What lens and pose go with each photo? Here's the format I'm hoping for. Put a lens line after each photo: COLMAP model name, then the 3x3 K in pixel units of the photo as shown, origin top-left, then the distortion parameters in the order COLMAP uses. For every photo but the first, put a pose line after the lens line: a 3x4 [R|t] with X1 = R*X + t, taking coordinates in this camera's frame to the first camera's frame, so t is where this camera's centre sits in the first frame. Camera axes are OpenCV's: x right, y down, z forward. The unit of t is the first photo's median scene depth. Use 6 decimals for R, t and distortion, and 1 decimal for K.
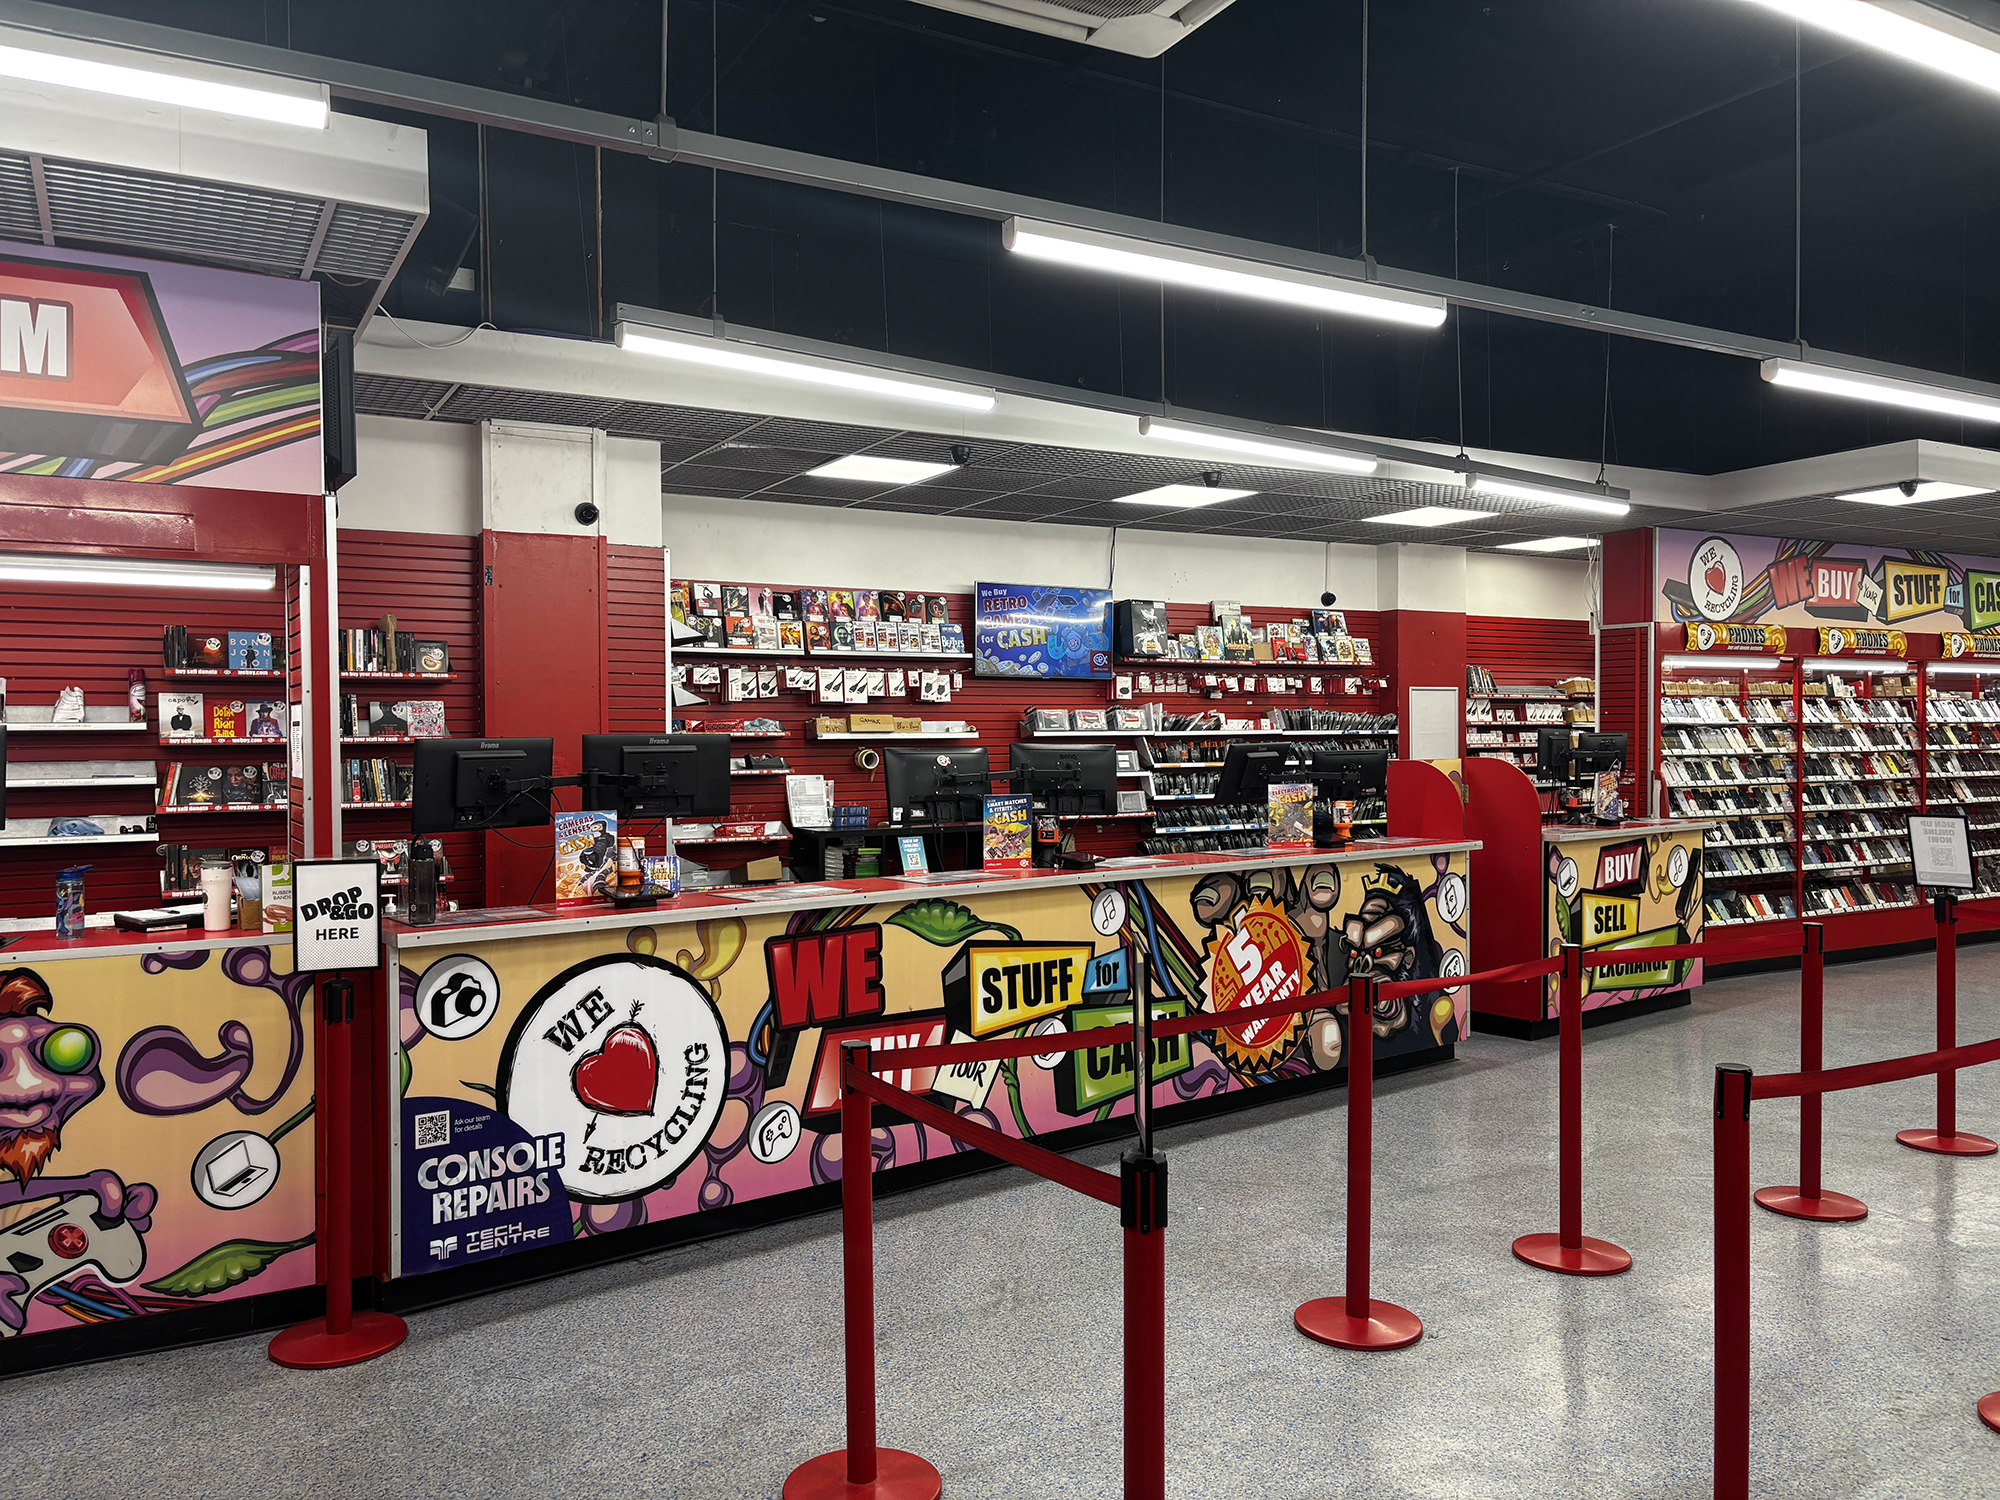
lens RADIAL K [[1510.4, 0, 993.4], [0, 1510.4, 762.6], [0, 0, 1]] dist [0.058605, -0.070388]
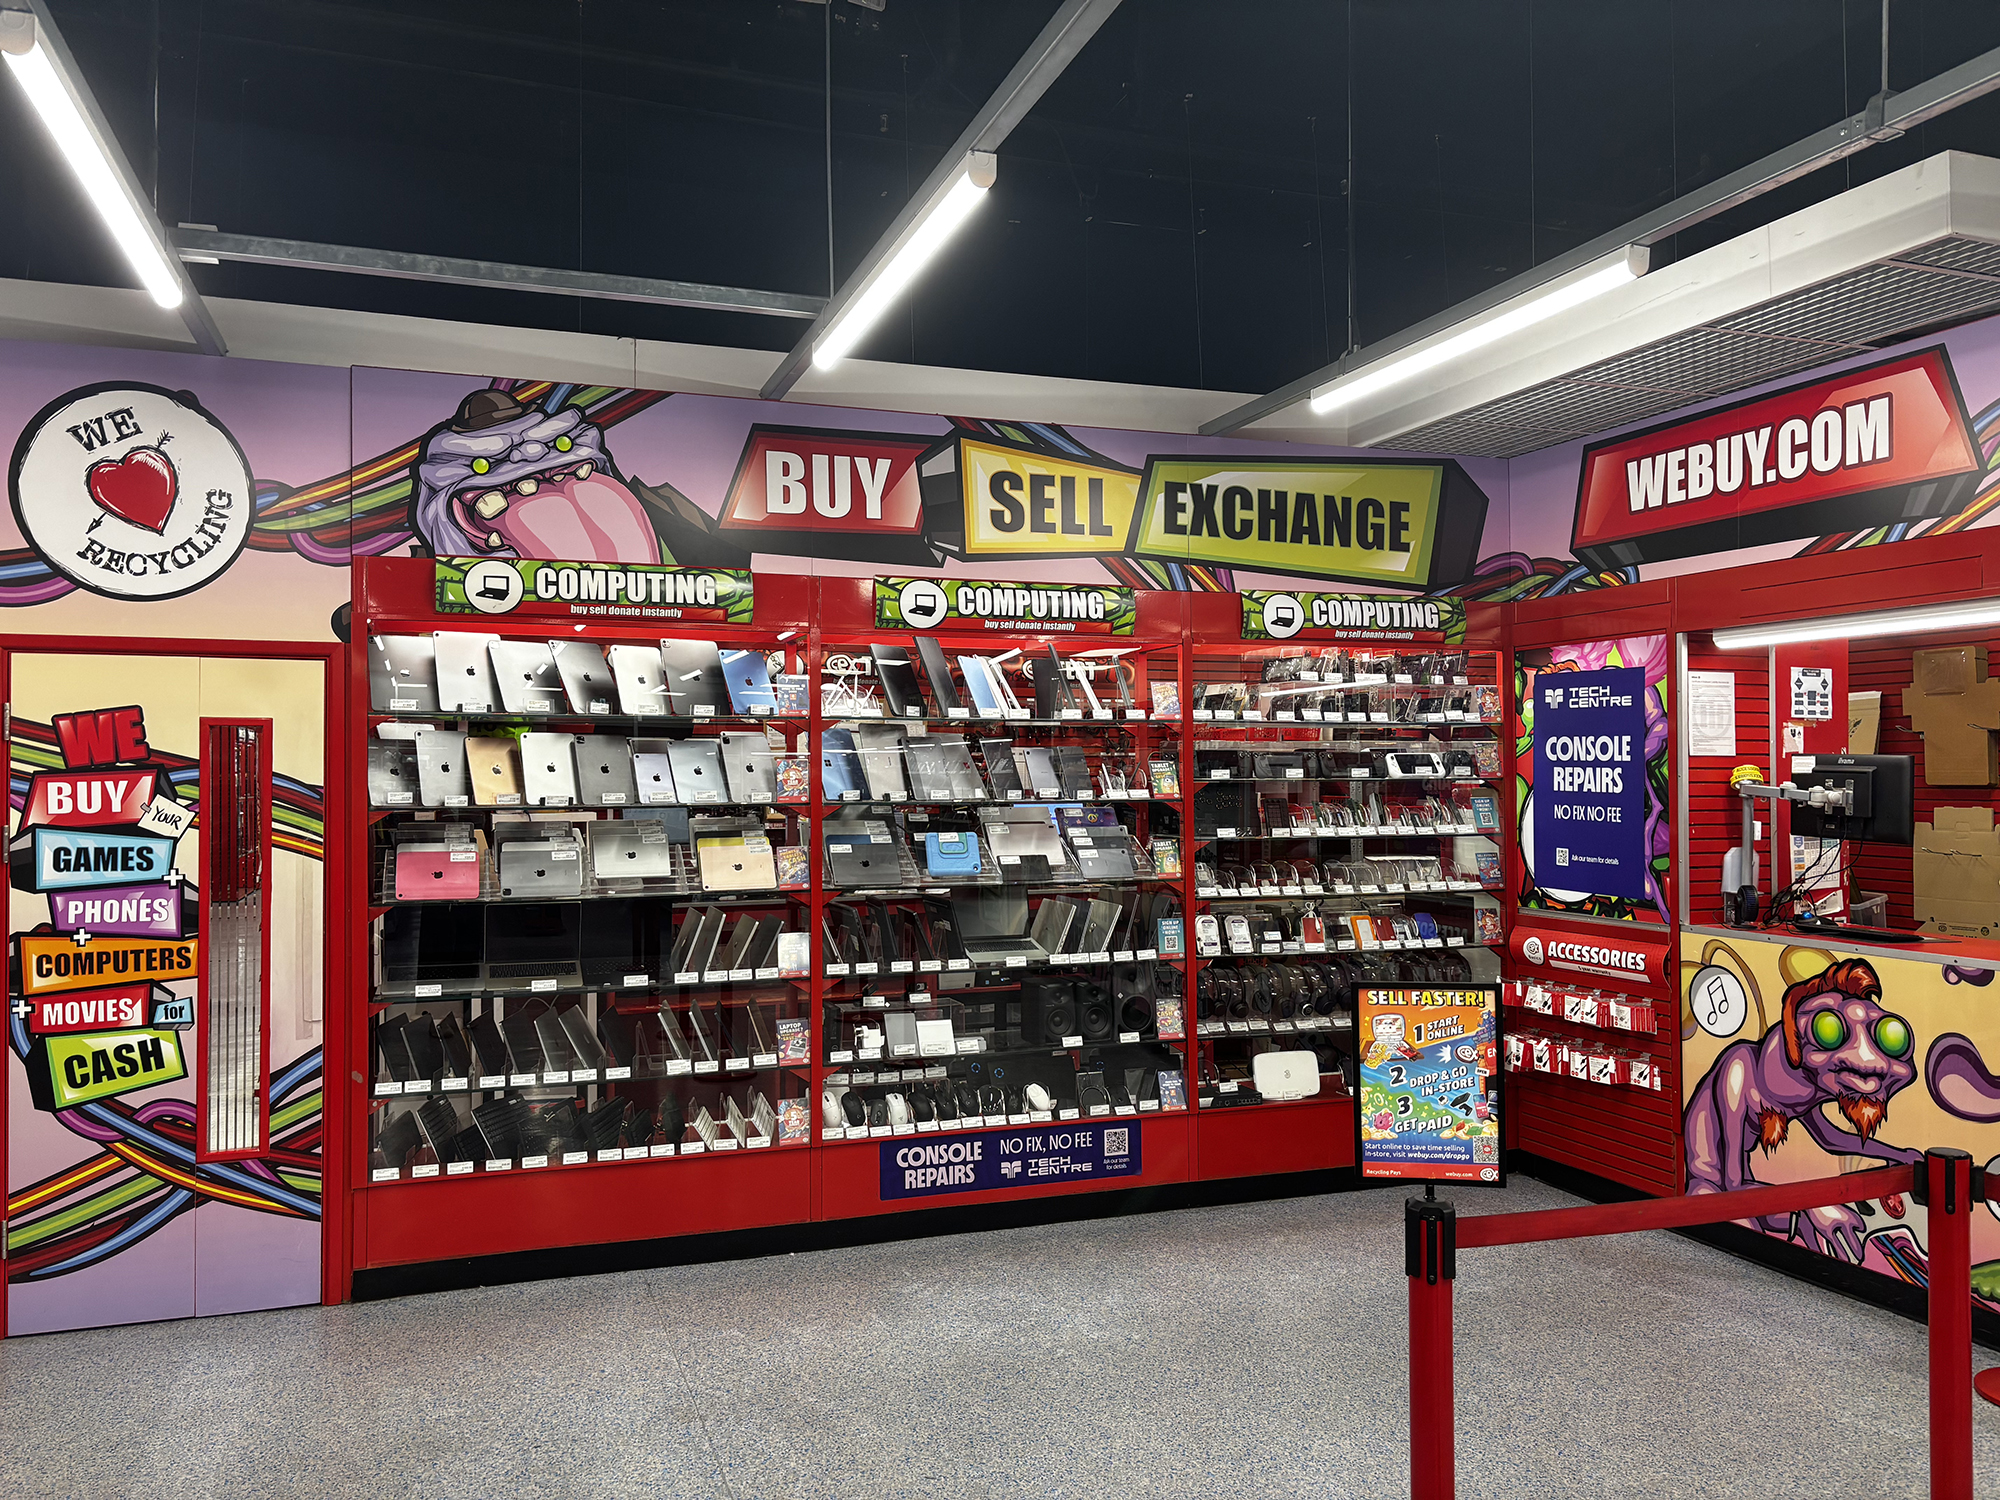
lens RADIAL K [[1462.1, 0, 969.0], [0, 1462.1, 754.4], [0, 0, 1]] dist [0.060951, -0.067782]
pose [[-0.172404, -0.007391, -0.984999, 0.334087], [-0.012765, 0.999905, -0.005268, -0.005622], [0.984944, 0.011665, -0.172482, 0.270302]]
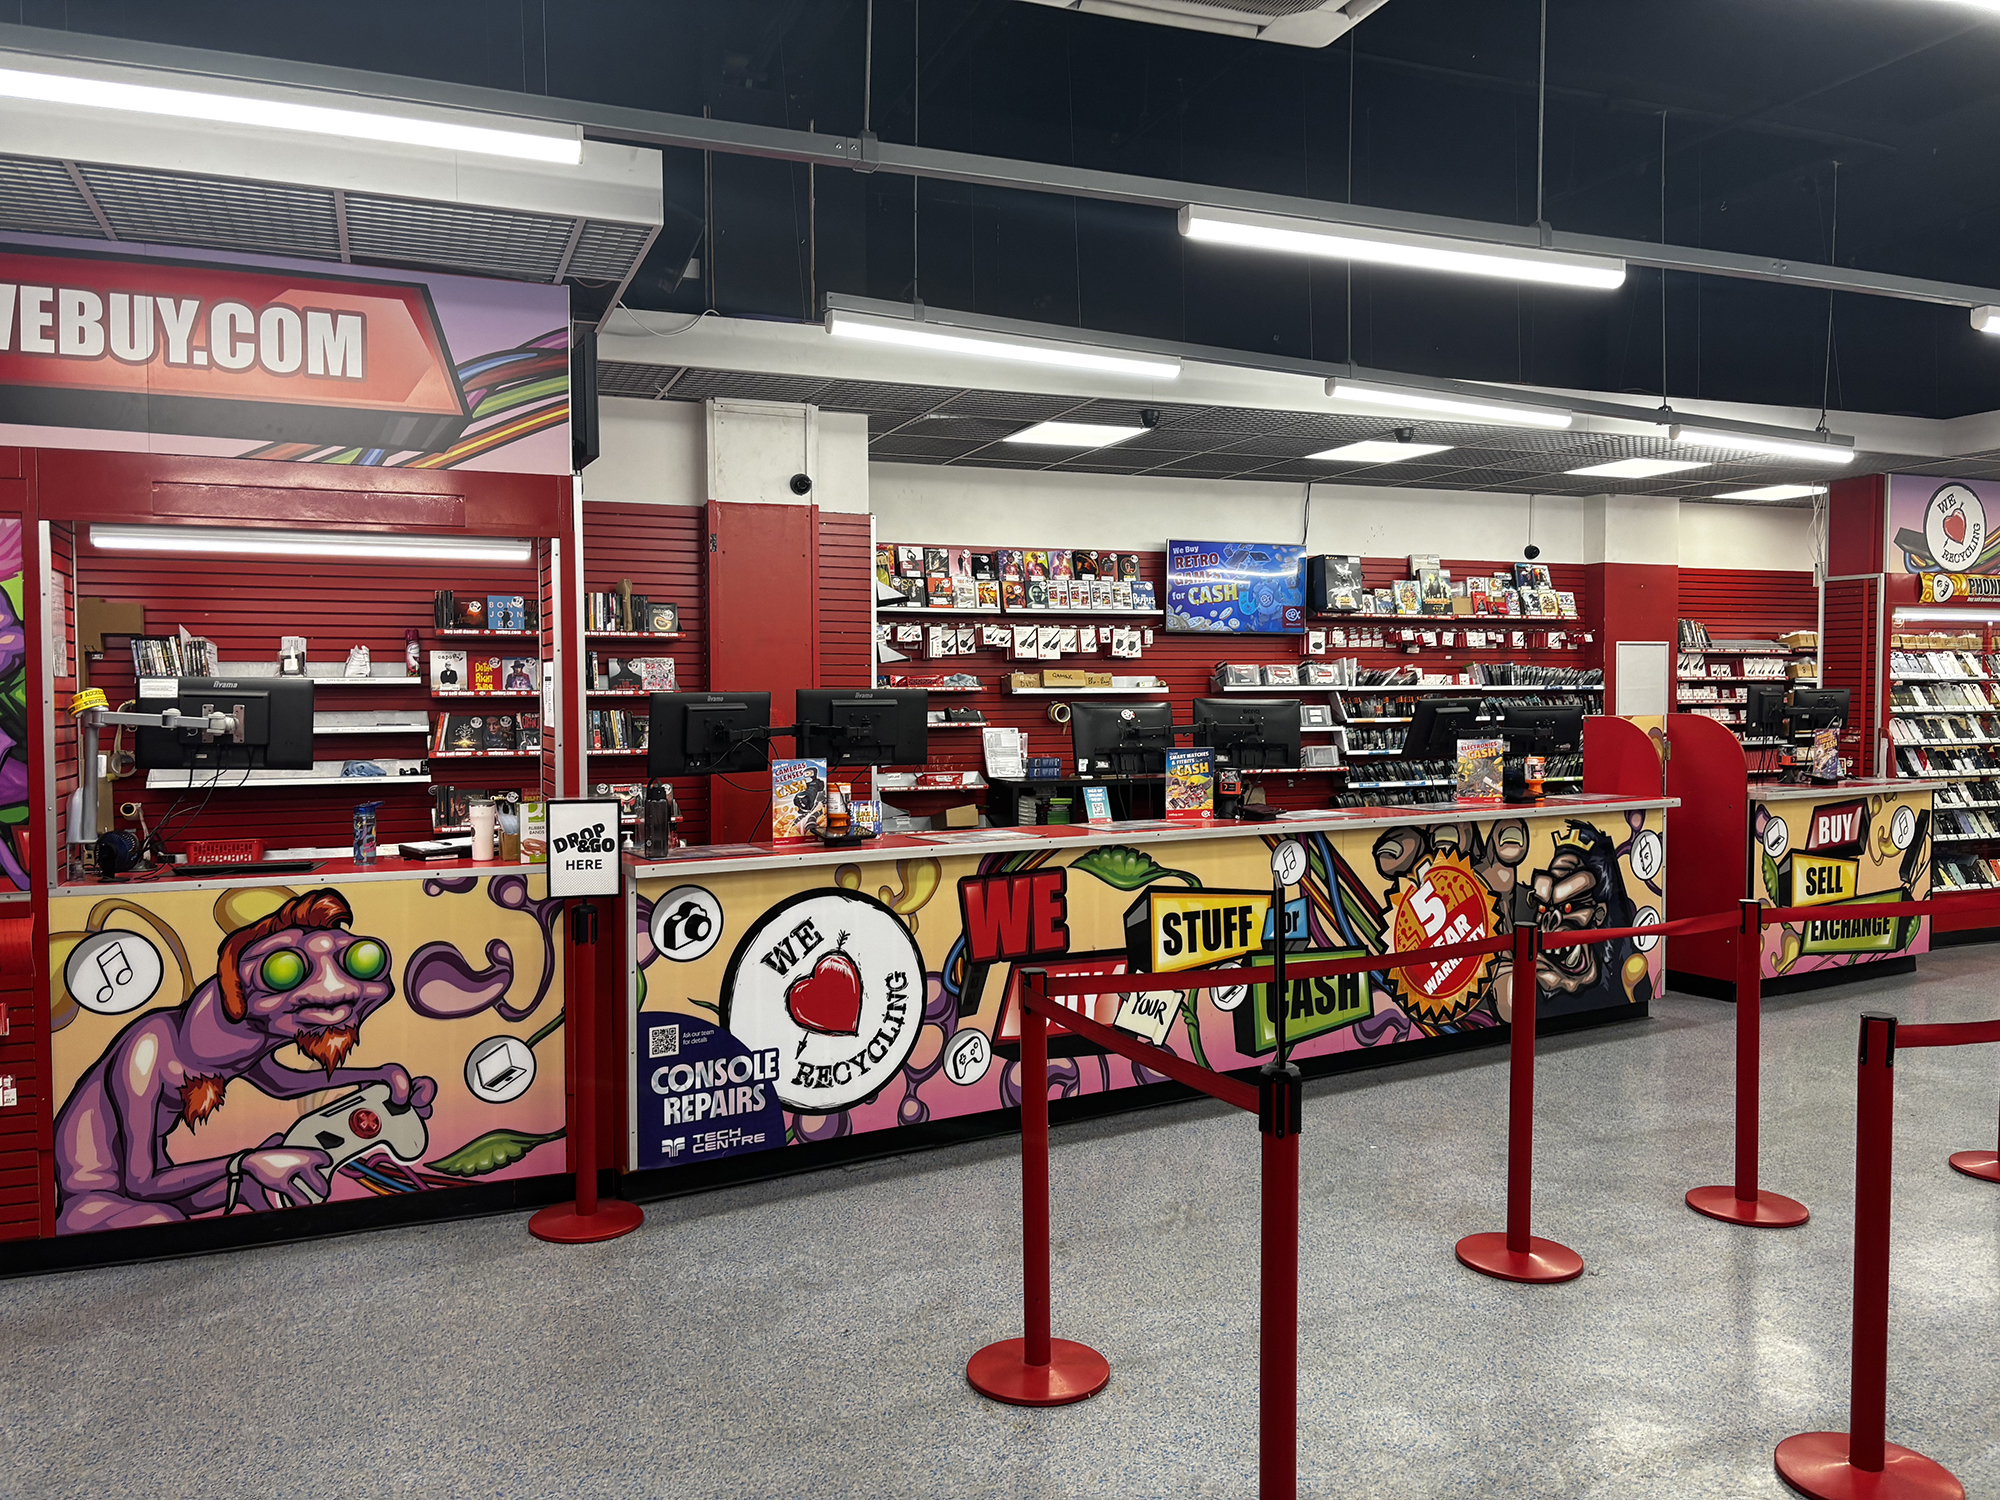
lens RADIAL K [[1499.3, 0, 979.7], [0, 1499.3, 745.0], [0, 0, 1]] dist [0.064442, -0.071365]
pose [[0.989655, 0.007869, -0.143253, 0.011422], [-0.005105, 0.999794, 0.019651, -0.000154], [0.143378, -0.018717, 0.989491, -0.037496]]
